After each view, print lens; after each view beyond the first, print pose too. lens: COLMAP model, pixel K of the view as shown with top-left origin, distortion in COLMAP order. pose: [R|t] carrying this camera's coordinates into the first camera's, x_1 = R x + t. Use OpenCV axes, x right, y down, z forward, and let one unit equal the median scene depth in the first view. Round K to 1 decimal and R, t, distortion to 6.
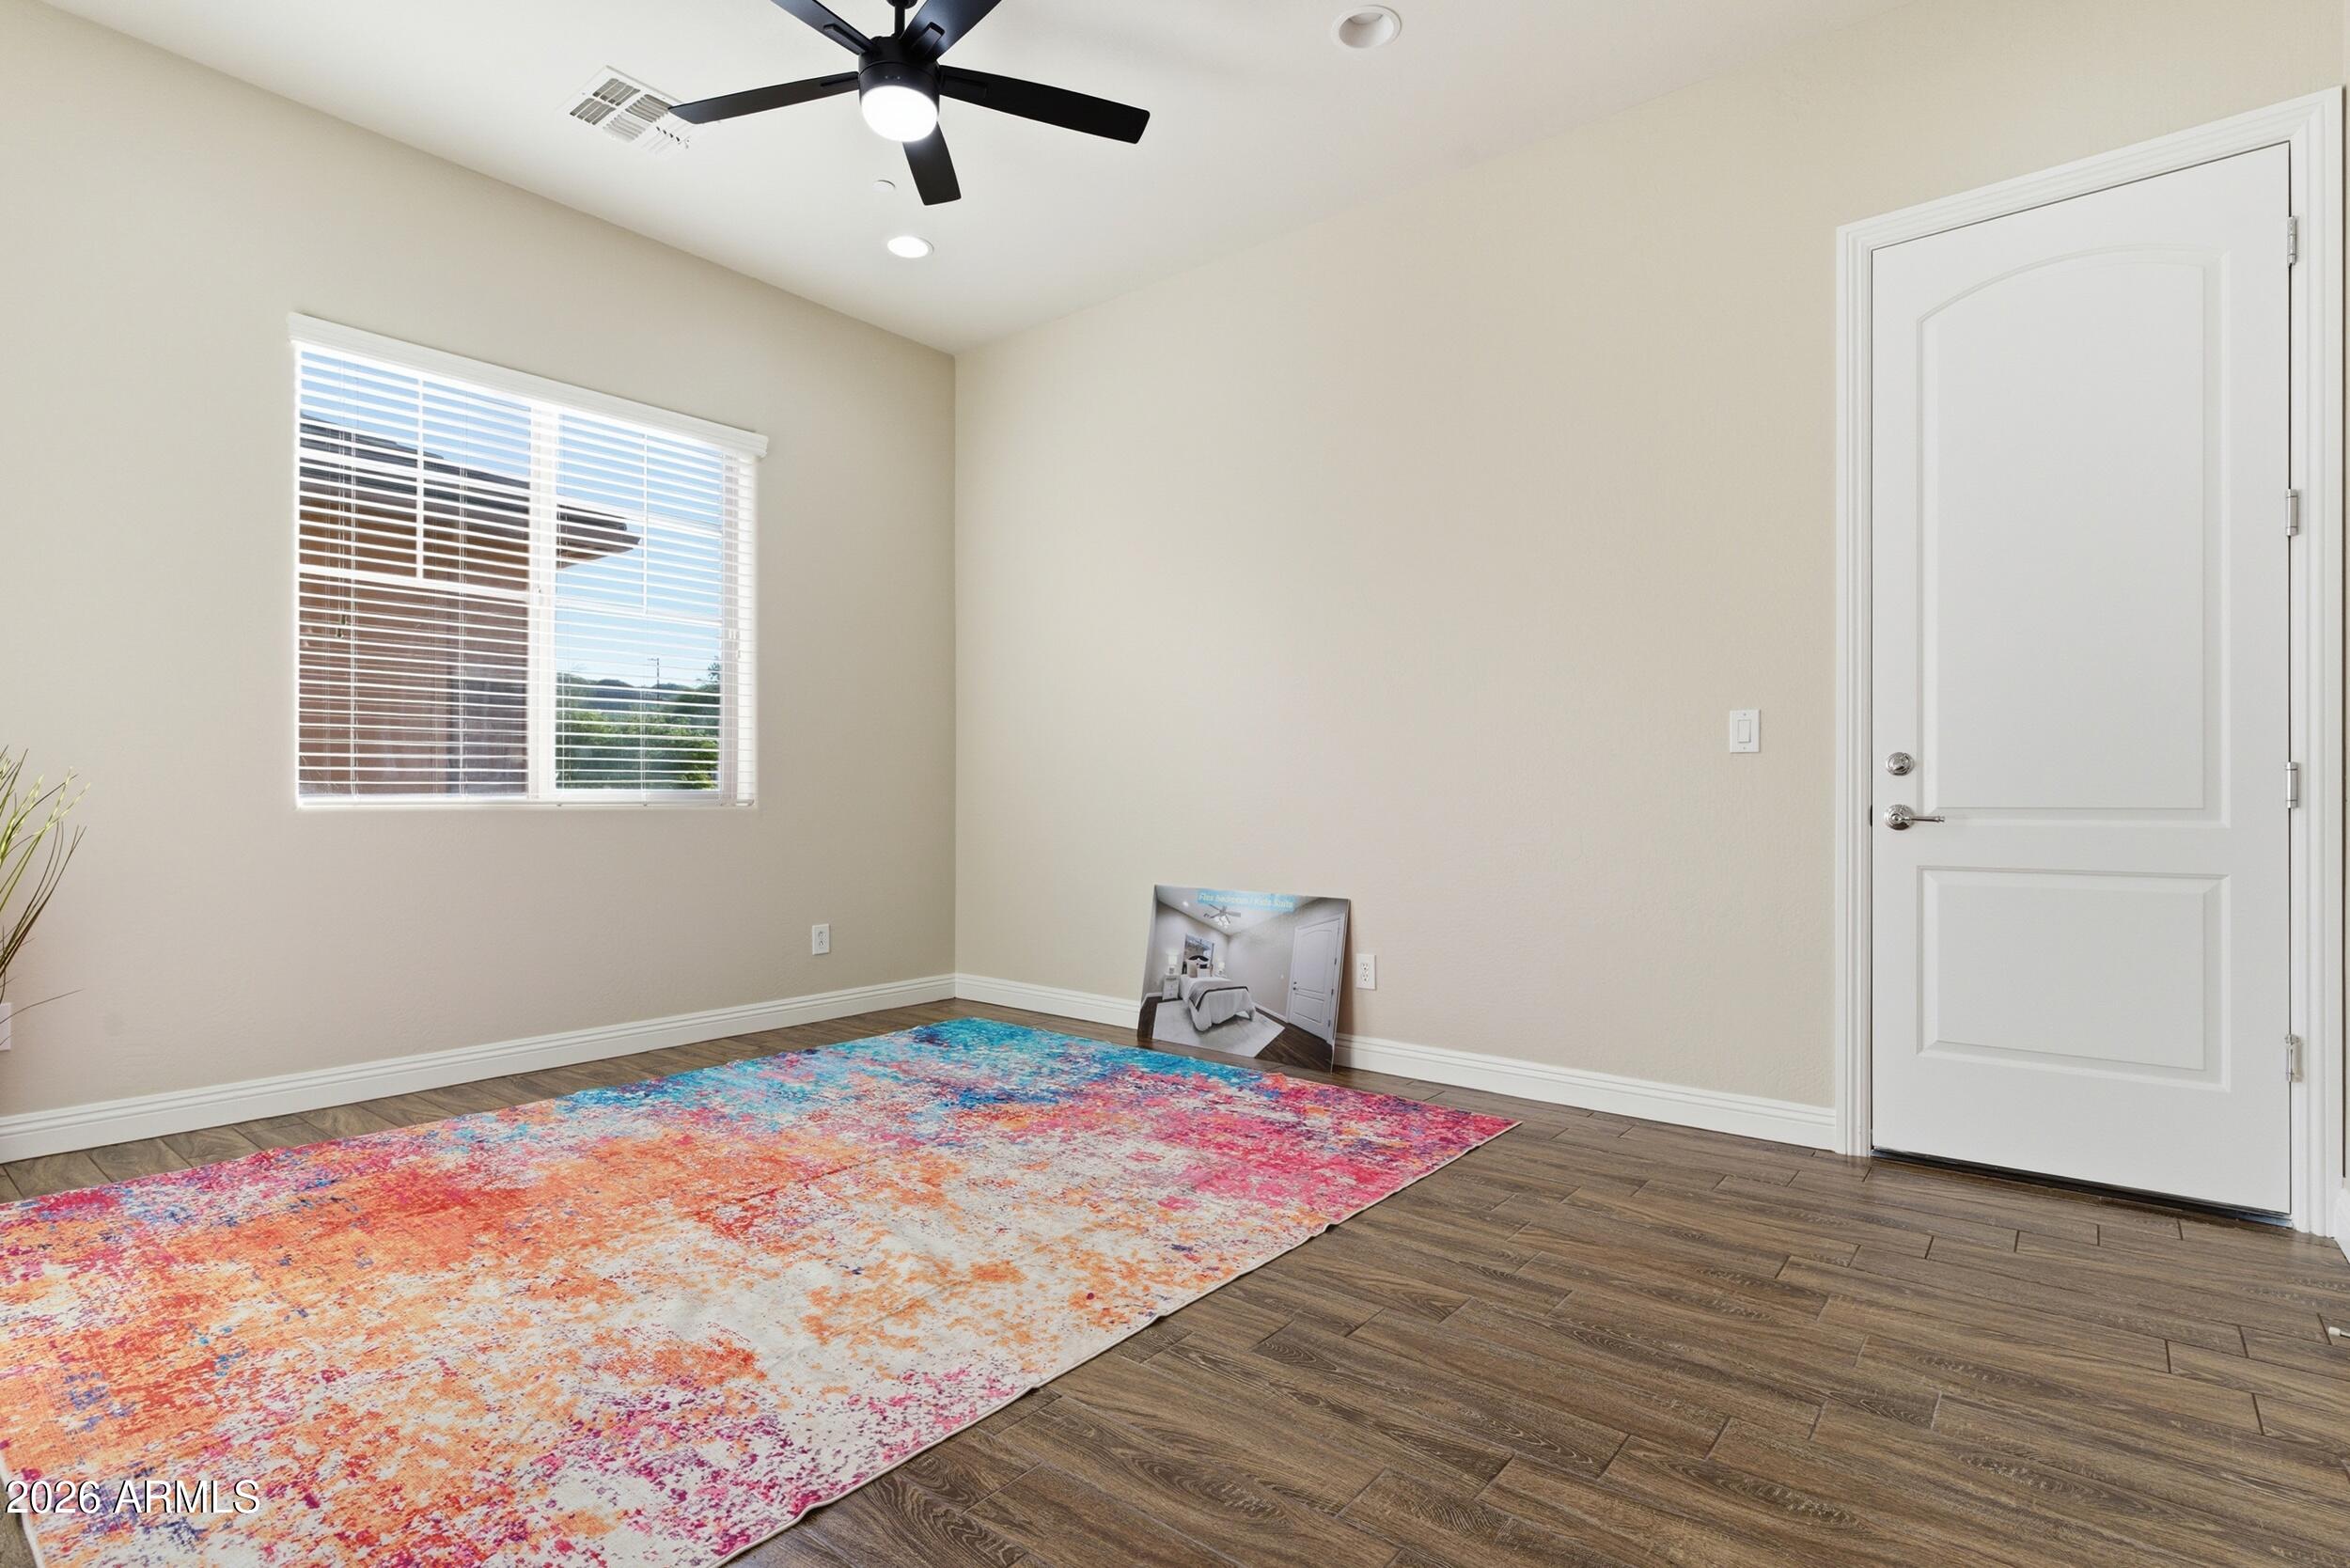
lens RADIAL K [[1143.7, 0, 1180.0], [0, 1143.7, 792.7], [0, 0, 1]] dist [0.000919, 0.000583]
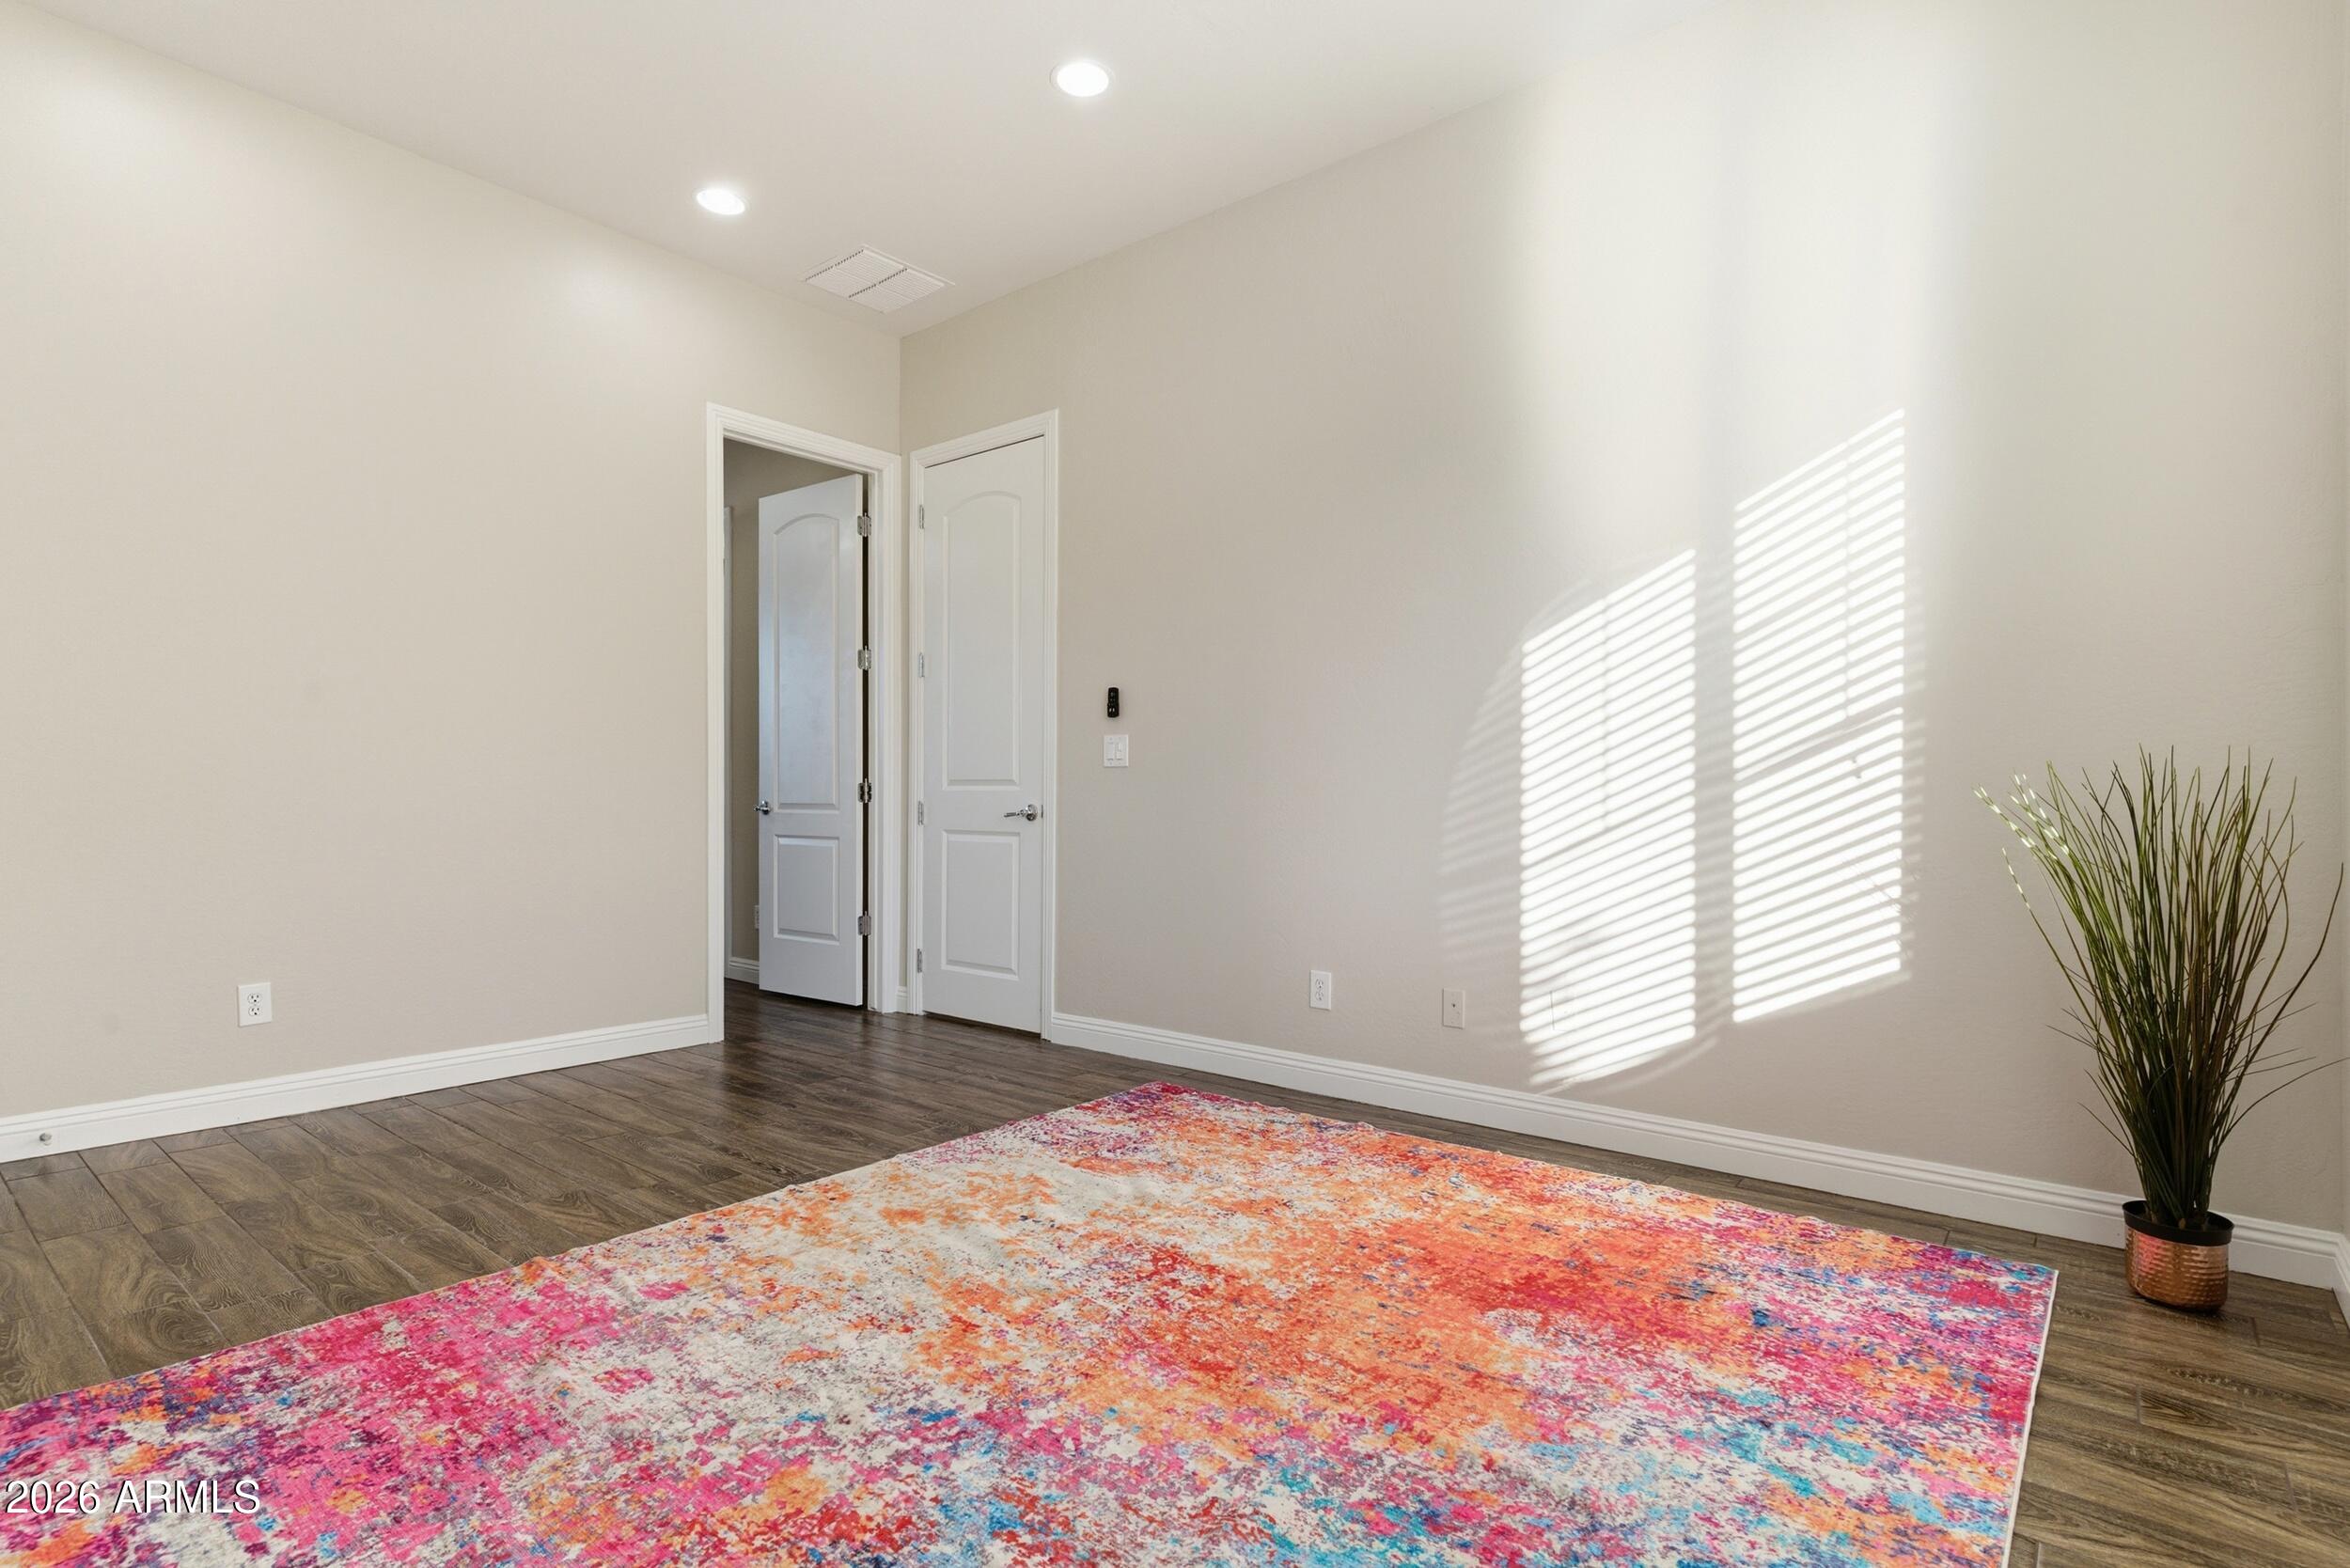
lens RADIAL K [[1143.7, 0, 1180.0], [0, 1143.7, 792.7], [0, 0, 1]] dist [0.000919, 0.000583]
pose [[-0.999899, -0.007498, 0.012091, -0.381203], [-0.007589, 0.999943, -0.007537, 0.000581], [-0.012034, -0.007628, -0.999898, 1.822629]]
